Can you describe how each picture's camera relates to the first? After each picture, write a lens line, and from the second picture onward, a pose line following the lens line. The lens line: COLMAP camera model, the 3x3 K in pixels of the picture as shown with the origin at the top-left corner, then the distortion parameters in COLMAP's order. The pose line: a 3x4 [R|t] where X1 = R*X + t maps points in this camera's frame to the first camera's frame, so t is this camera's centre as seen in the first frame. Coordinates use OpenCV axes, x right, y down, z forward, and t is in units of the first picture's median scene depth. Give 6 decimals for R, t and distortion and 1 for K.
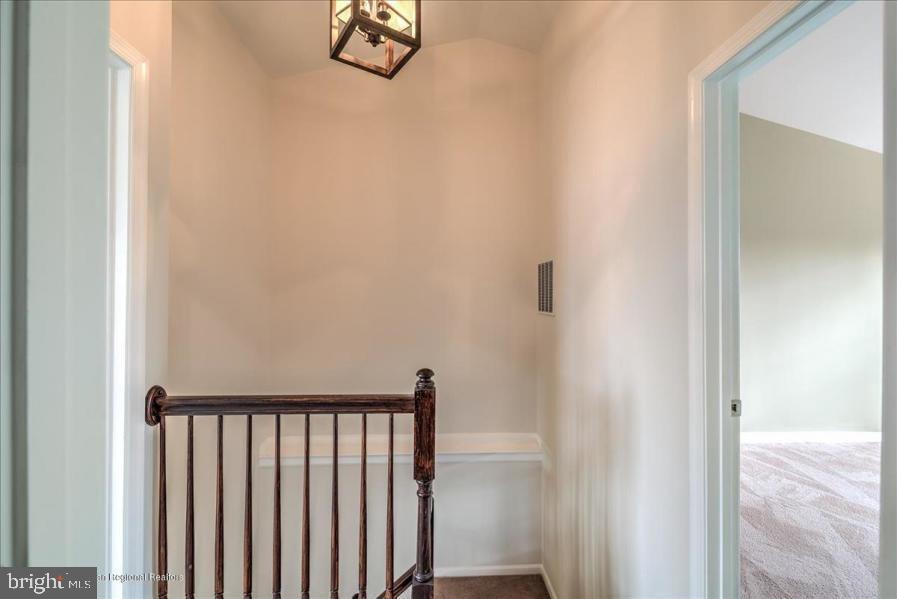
lens RADIAL K [[389.4, 0, 448.5], [0, 389.4, 299.5], [0, 0, 1]] dist [0.016243, -0.000014]
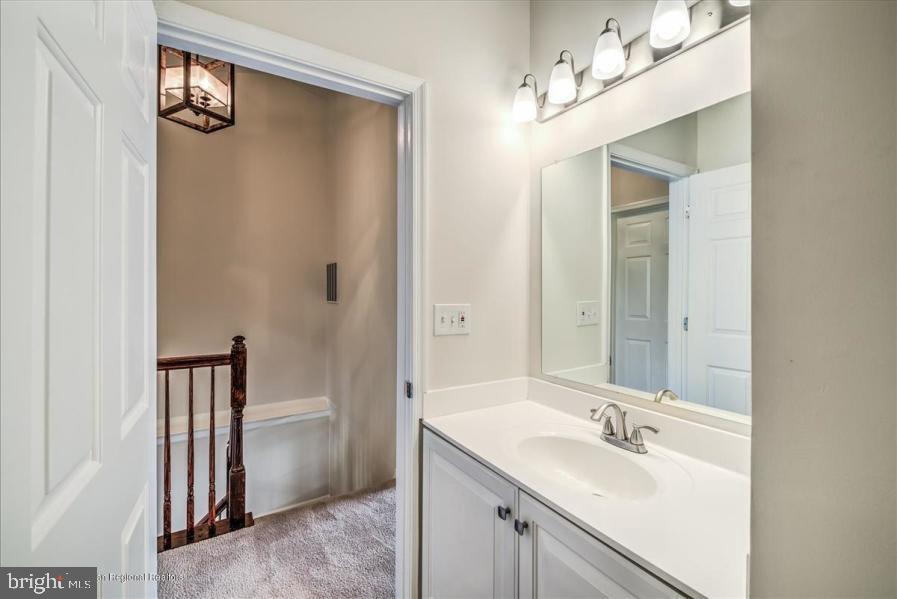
lens RADIAL K [[389.4, 0, 448.5], [0, 389.4, 299.5], [0, 0, 1]] dist [0.016243, -0.000014]
pose [[0.879889, -0.003164, 0.475168, -0.064447], [-0.006626, 0.999799, 0.018929, -0.000200], [-0.475132, -0.019804, 0.879692, -0.747955]]
